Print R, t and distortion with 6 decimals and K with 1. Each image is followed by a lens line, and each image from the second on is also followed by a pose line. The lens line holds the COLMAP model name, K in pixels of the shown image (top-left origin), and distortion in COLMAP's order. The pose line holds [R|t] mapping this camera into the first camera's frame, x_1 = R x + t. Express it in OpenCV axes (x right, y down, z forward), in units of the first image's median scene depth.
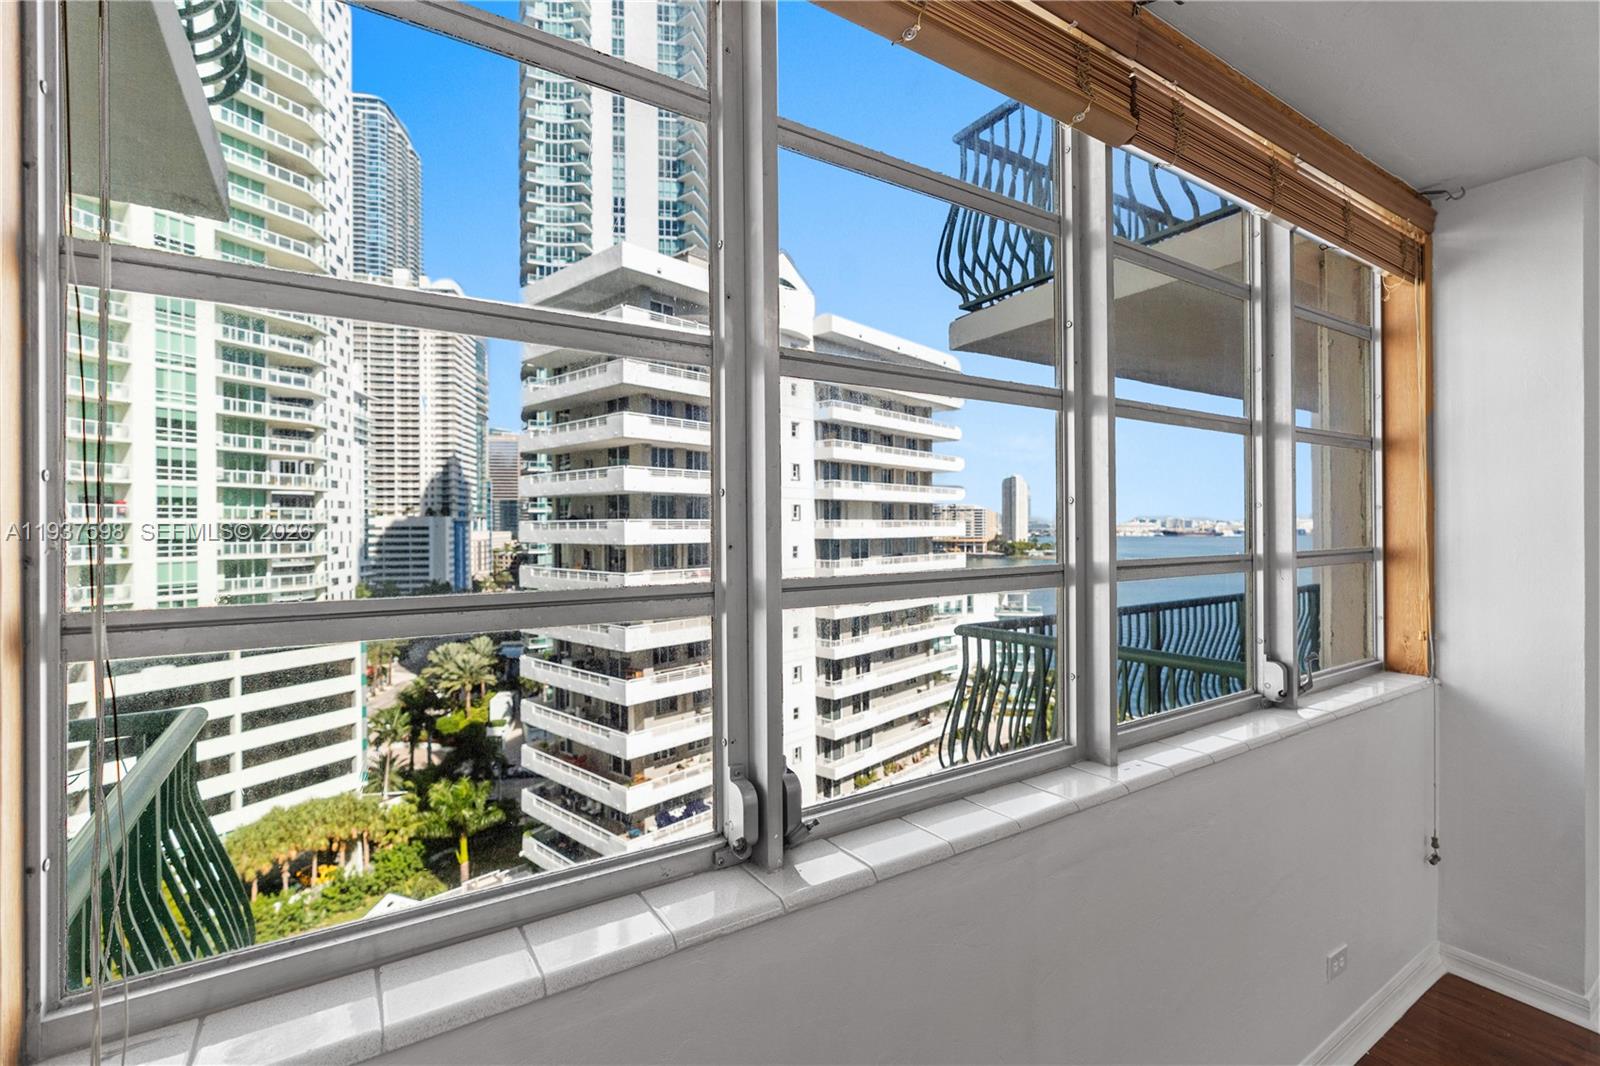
lens RADIAL K [[717.0, 0, 807.6], [0, 717.0, 523.9], [0, 0, 1]] dist [-0.018084, 0.003128]
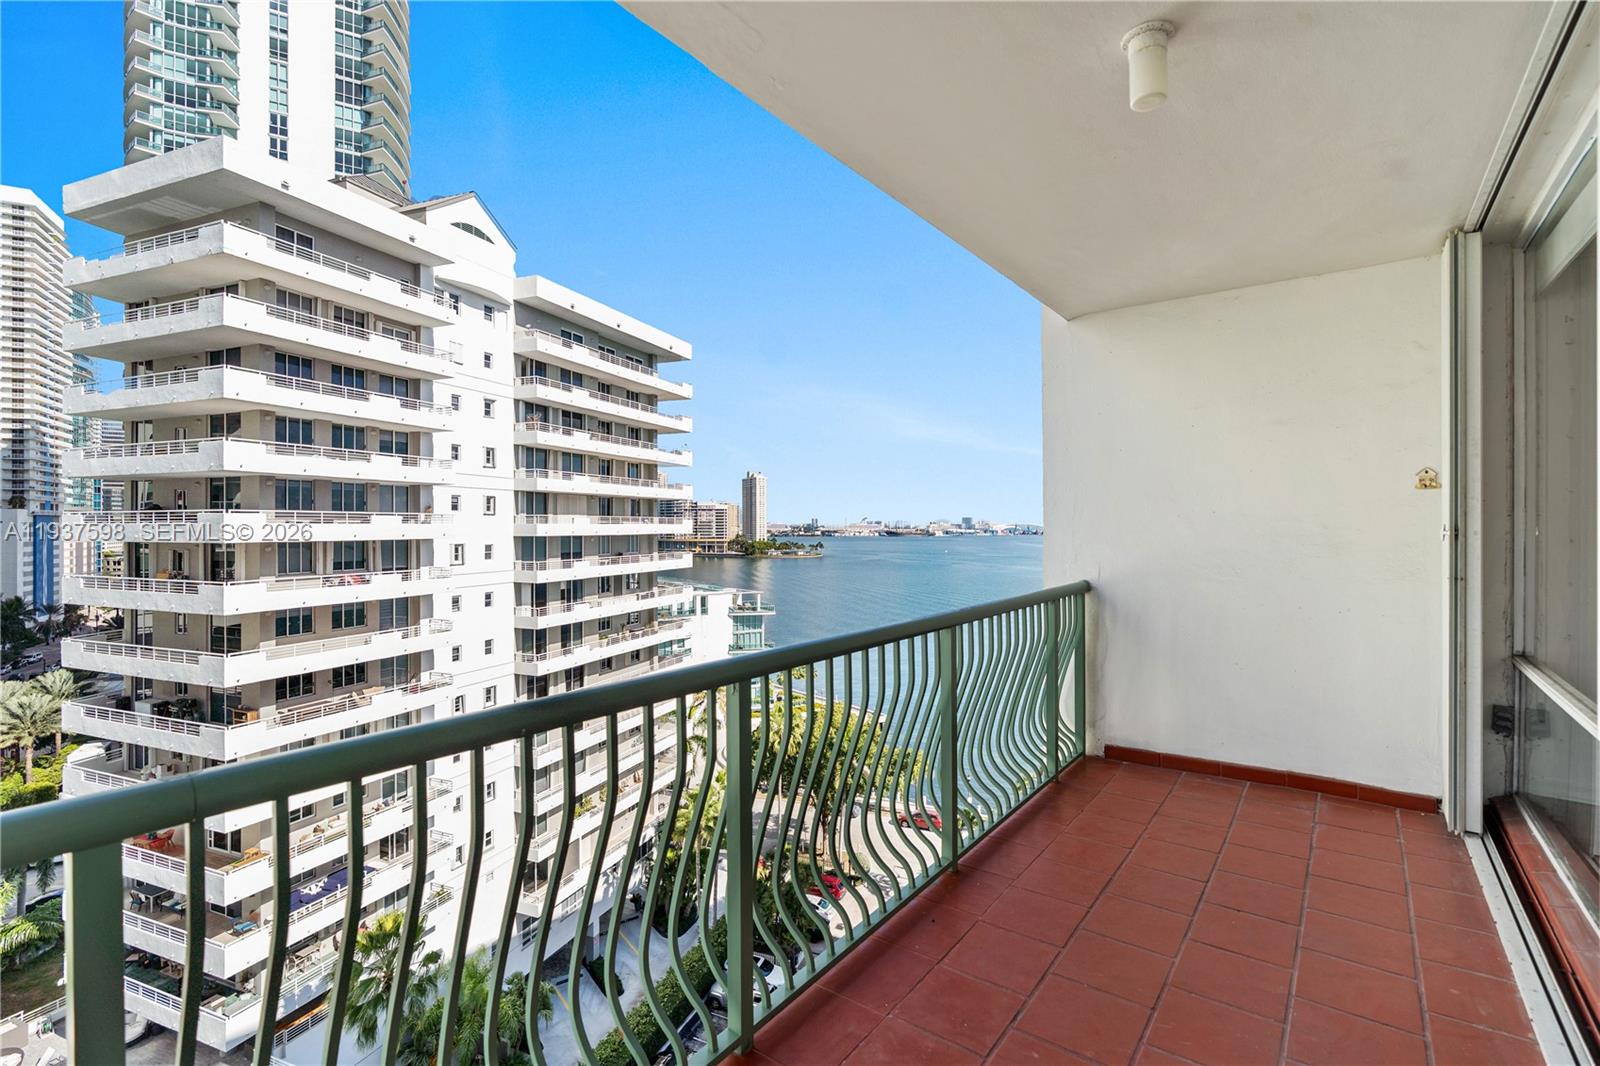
lens RADIAL K [[717.0, 0, 812.0], [0, 717.0, 522.8], [0, 0, 1]] dist [-0.018084, 0.003128]
pose [[0.936284, 0.006232, 0.351190, 0.032937], [-0.005648, 0.999980, -0.002687, 0.003453], [-0.351199, 0.000532, 0.936301, 0.057177]]
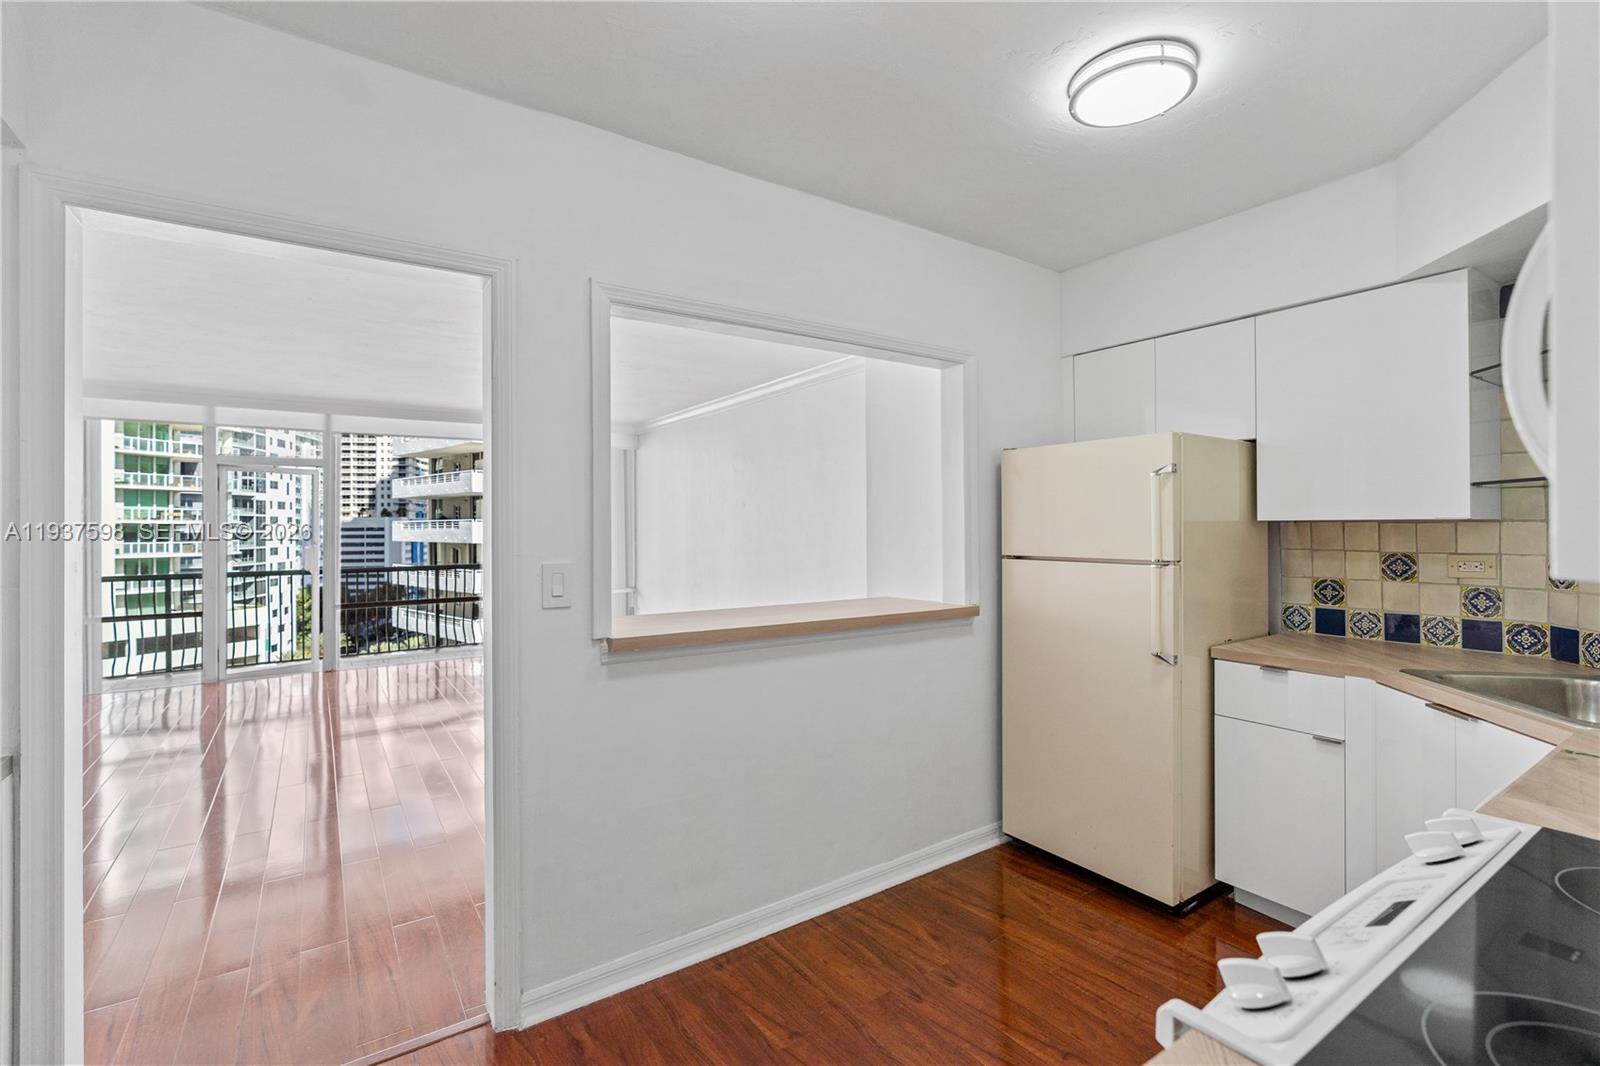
lens RADIAL K [[717.0, 0, 823.8], [0, 717.0, 524.4], [0, 0, 1]] dist [-0.018084, 0.003128]
pose [[0.999381, 0.000722, 0.035161, 0.137893], [-0.000666, 0.999998, -0.001607, 0.001304], [-0.035162, 0.001583, 0.999380, -0.055793]]
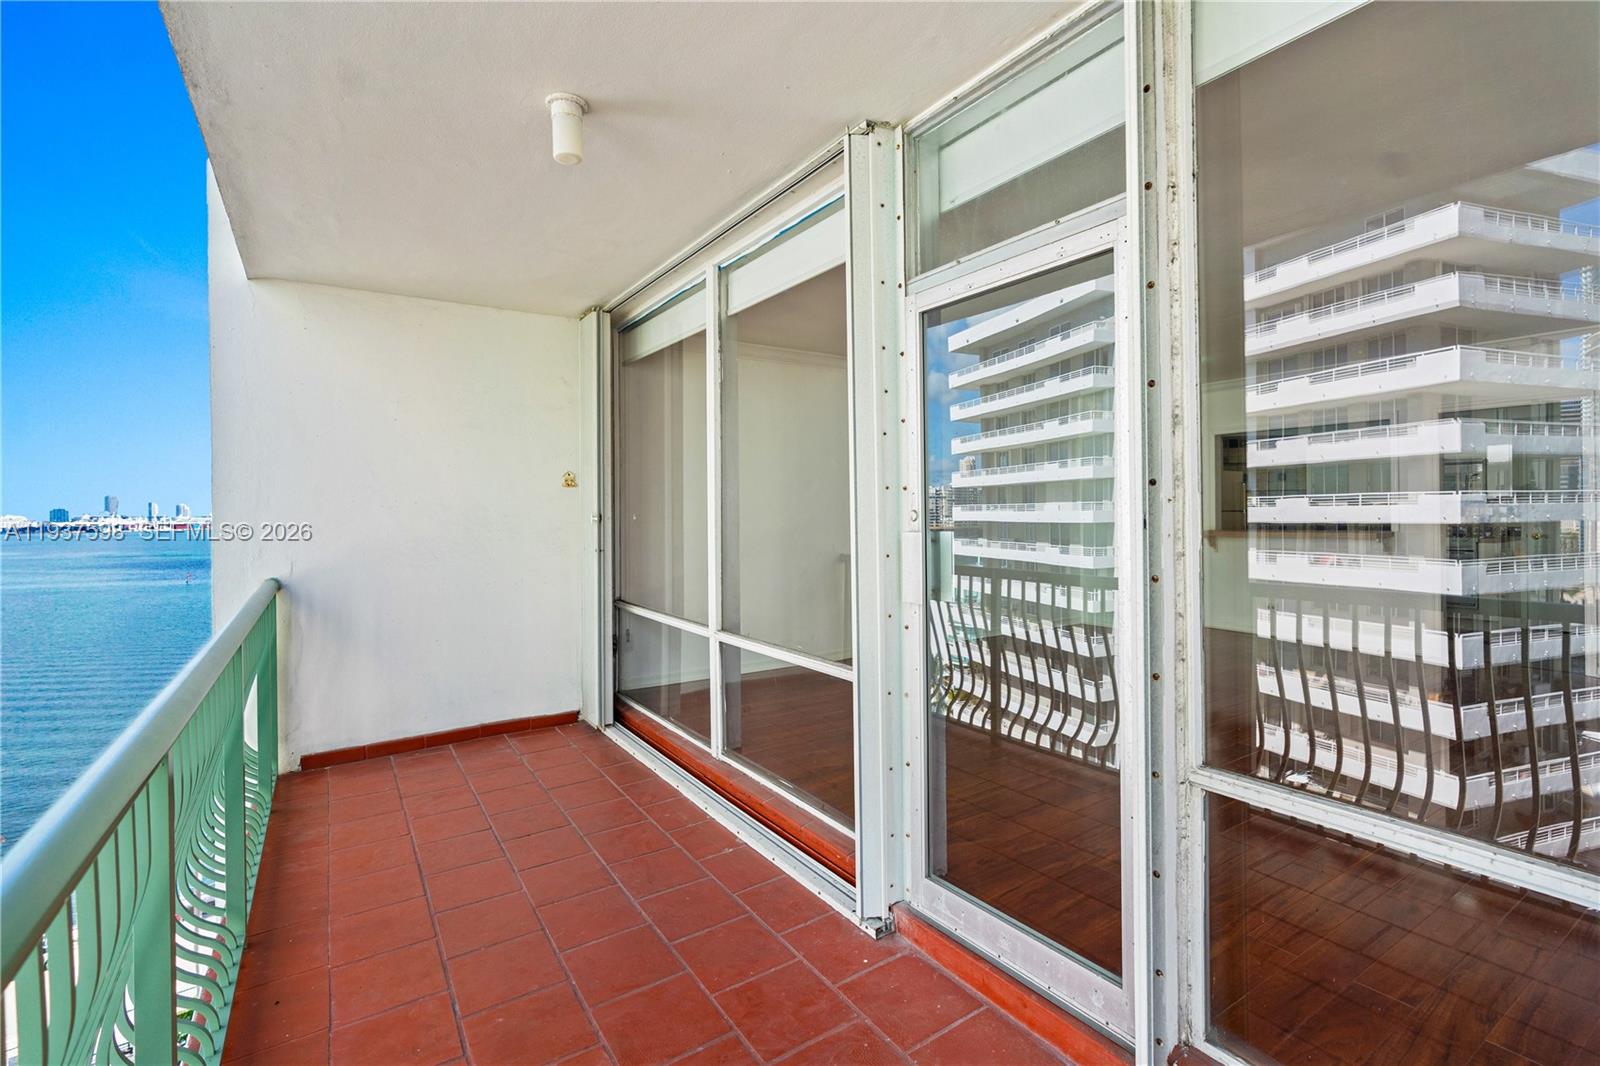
lens RADIAL K [[717.0, 0, 790.0], [0, 717.0, 507.9], [0, 0, 1]] dist [-0.018084, 0.003128]
pose [[-0.011467, 0.014056, 0.999835, 0.021441], [0.007174, 0.999877, -0.013975, 0.003826], [-0.999909, 0.007012, -0.011567, 0.068549]]
